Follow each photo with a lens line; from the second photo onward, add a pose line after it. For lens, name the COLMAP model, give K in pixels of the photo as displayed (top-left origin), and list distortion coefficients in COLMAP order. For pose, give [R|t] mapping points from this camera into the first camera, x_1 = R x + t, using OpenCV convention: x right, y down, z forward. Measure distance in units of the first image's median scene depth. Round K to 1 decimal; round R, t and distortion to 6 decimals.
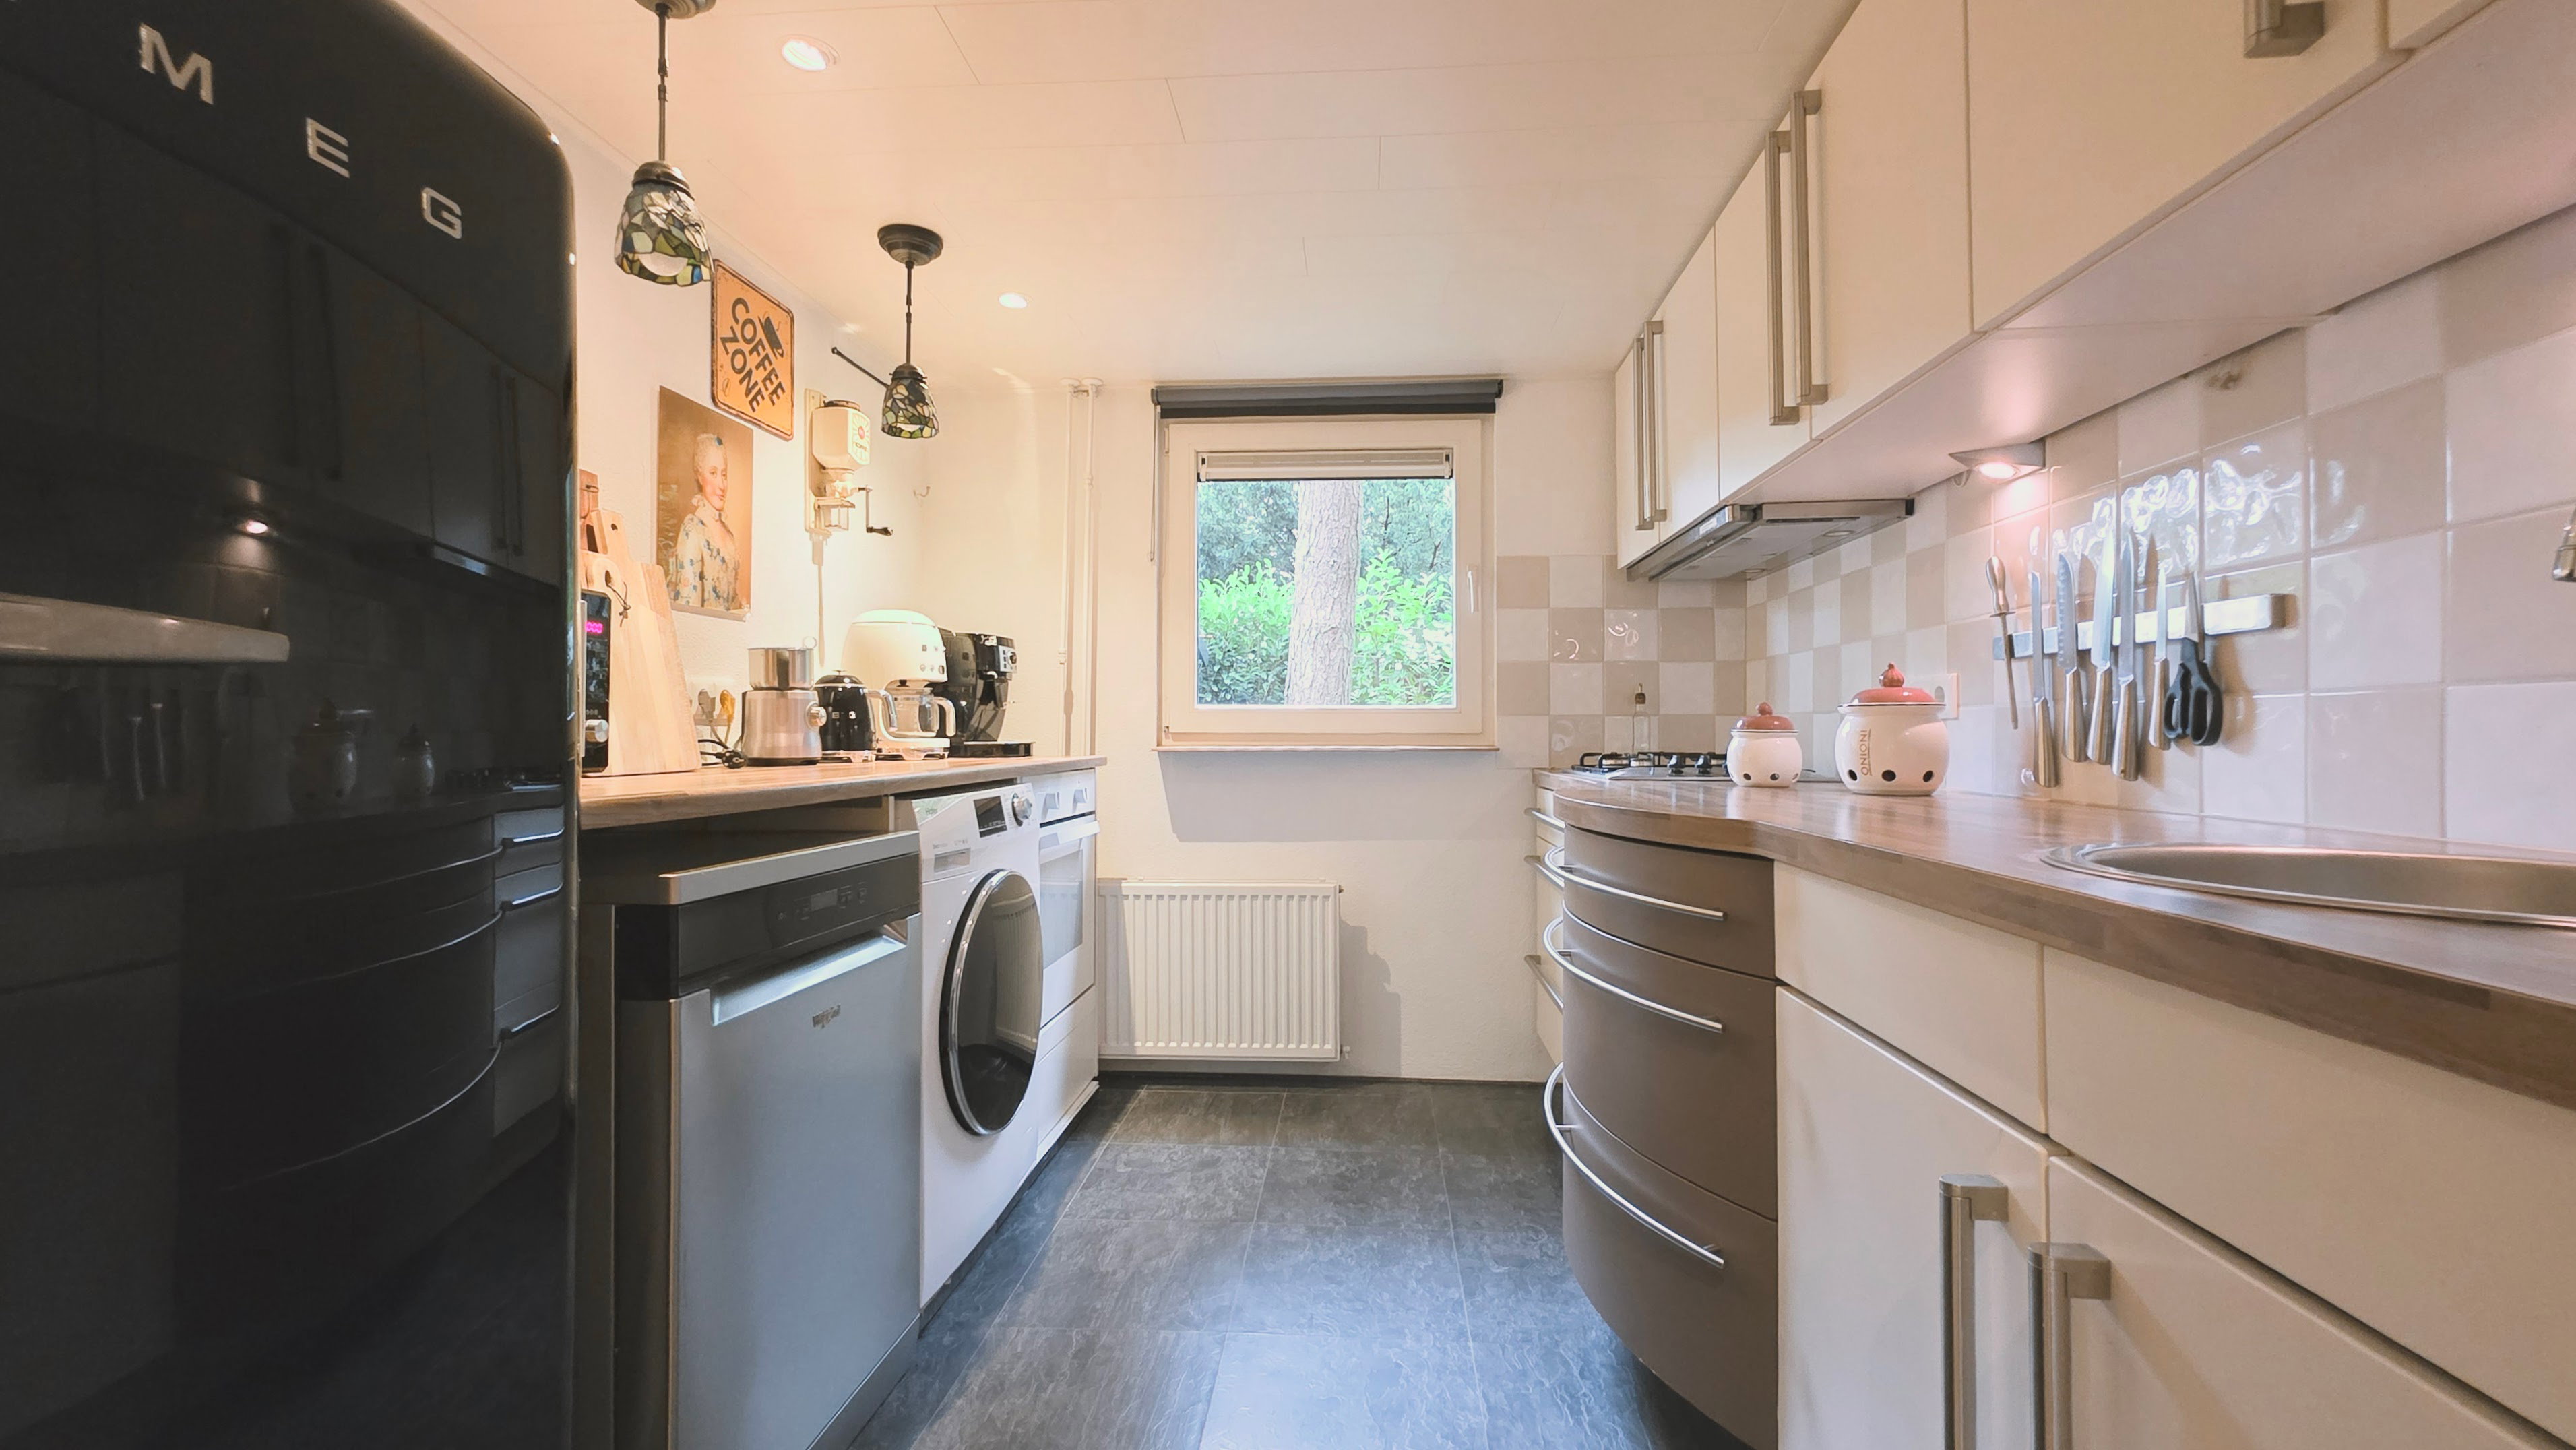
lens RADIAL K [[1076.2, 0, 1288.0], [0, 1076.2, 725.0], [0, 0, 1]] dist [0.003036, 0.000428]
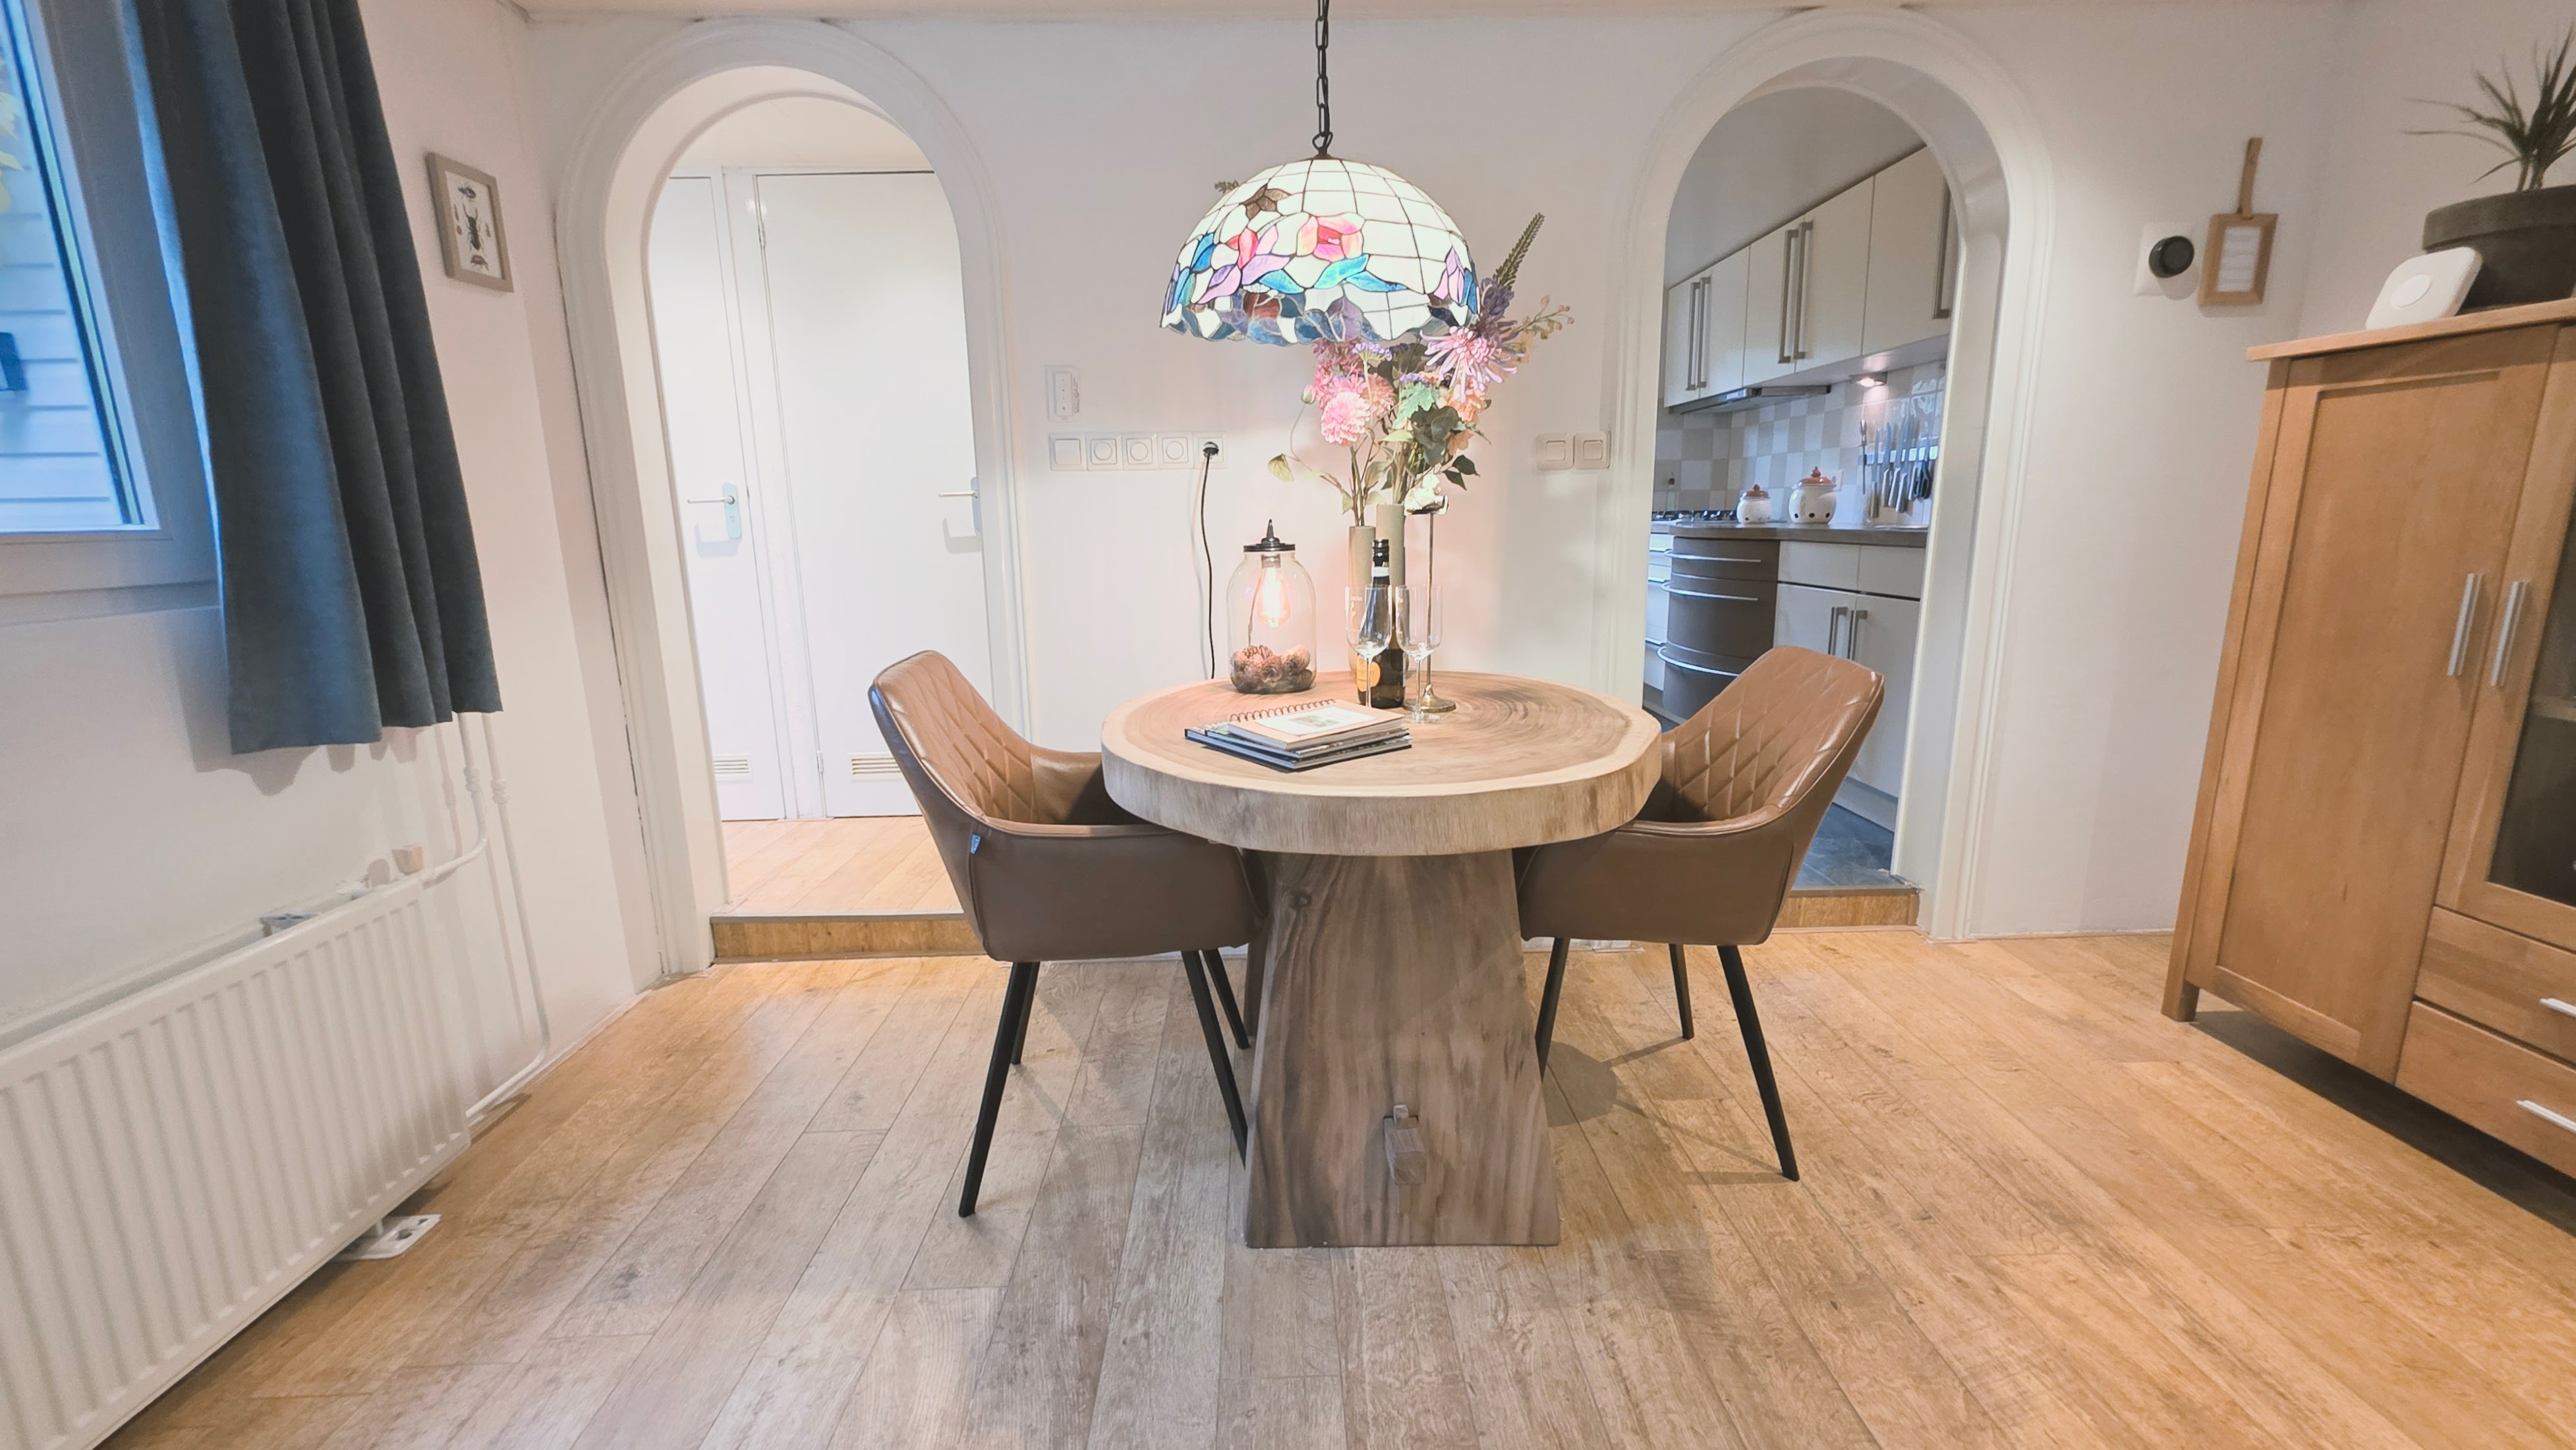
lens RADIAL K [[1036.3, 0, 1288.0], [0, 1036.3, 725.0], [0, 0, 1]] dist [-0.001458, -0.000065]
pose [[0.996123, -0.033192, 0.081470, -0.814916], [0.015559, 0.977965, 0.208188, 0.005149], [-0.086584, -0.206114, 0.974690, -1.254606]]
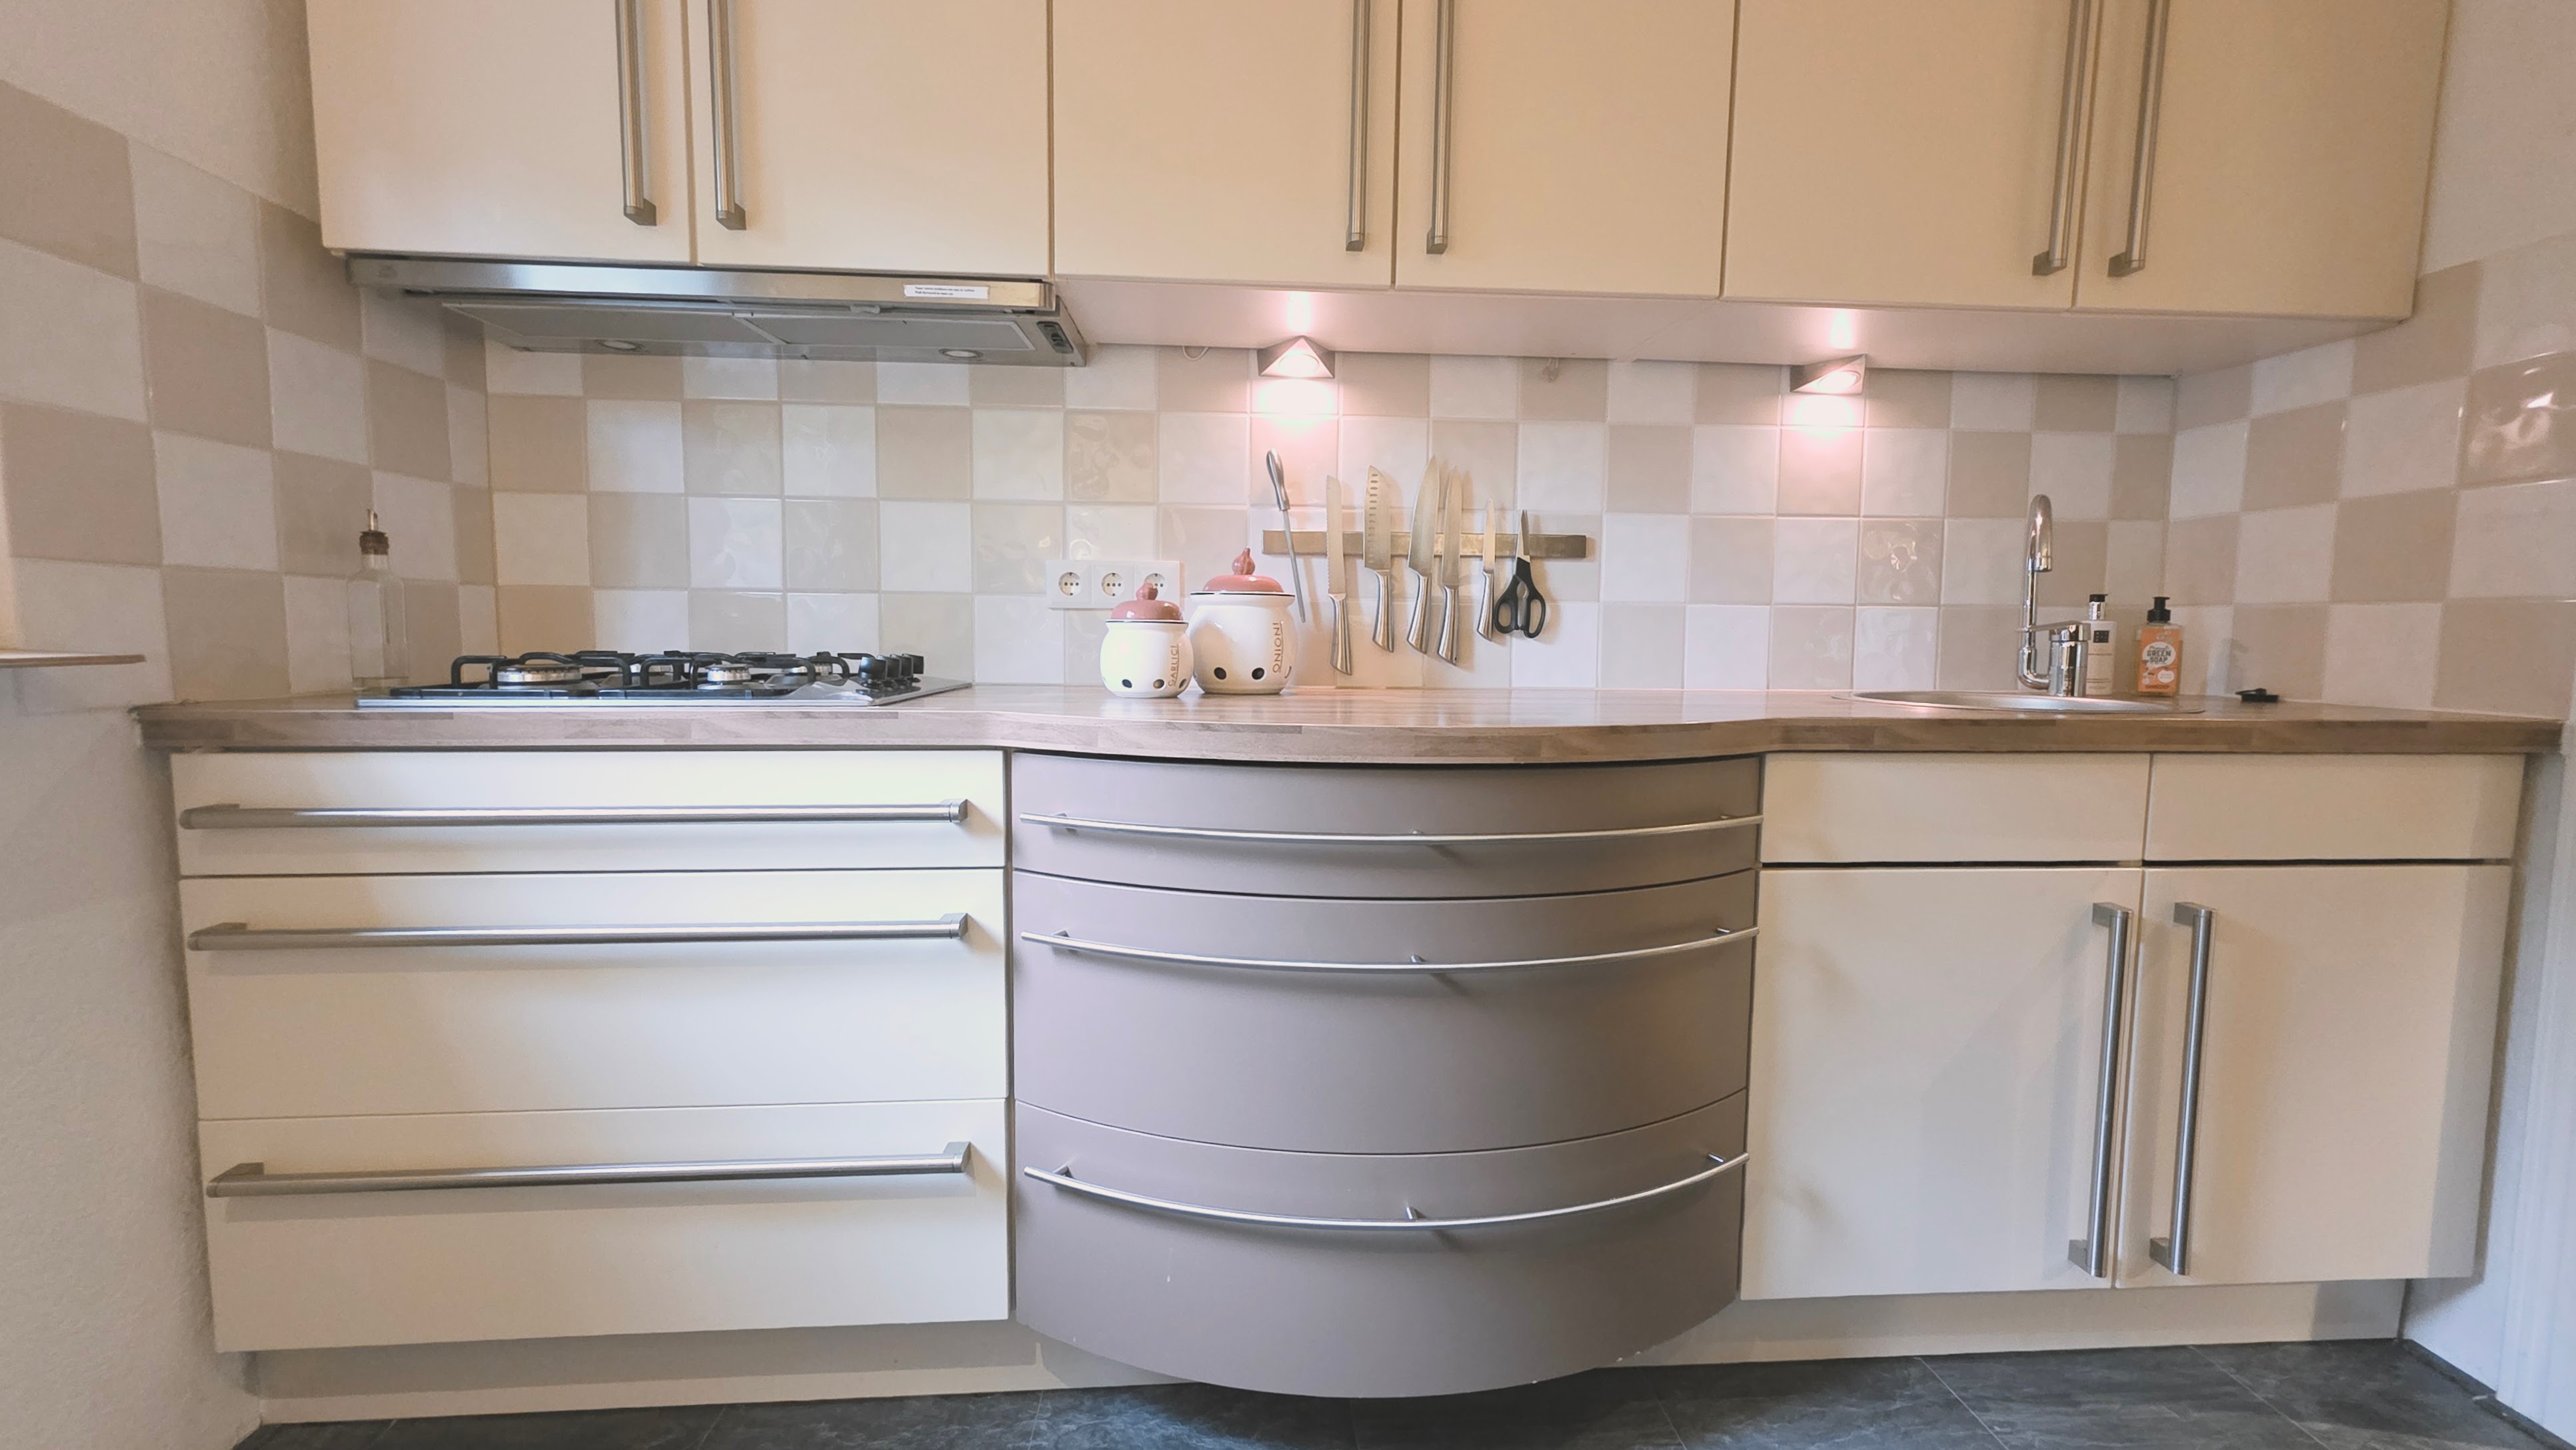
lens RADIAL K [[1116.5, 0, 1288.0], [0, 1116.5, 725.0], [0, 0, 1]] dist [-0.000163, -0.000095]
pose [[-0.136120, -0.089007, 0.986686, -0.408469], [-0.022691, 0.995975, 0.086715, 0.008521], [-0.990432, -0.010585, -0.137592, 1.159465]]
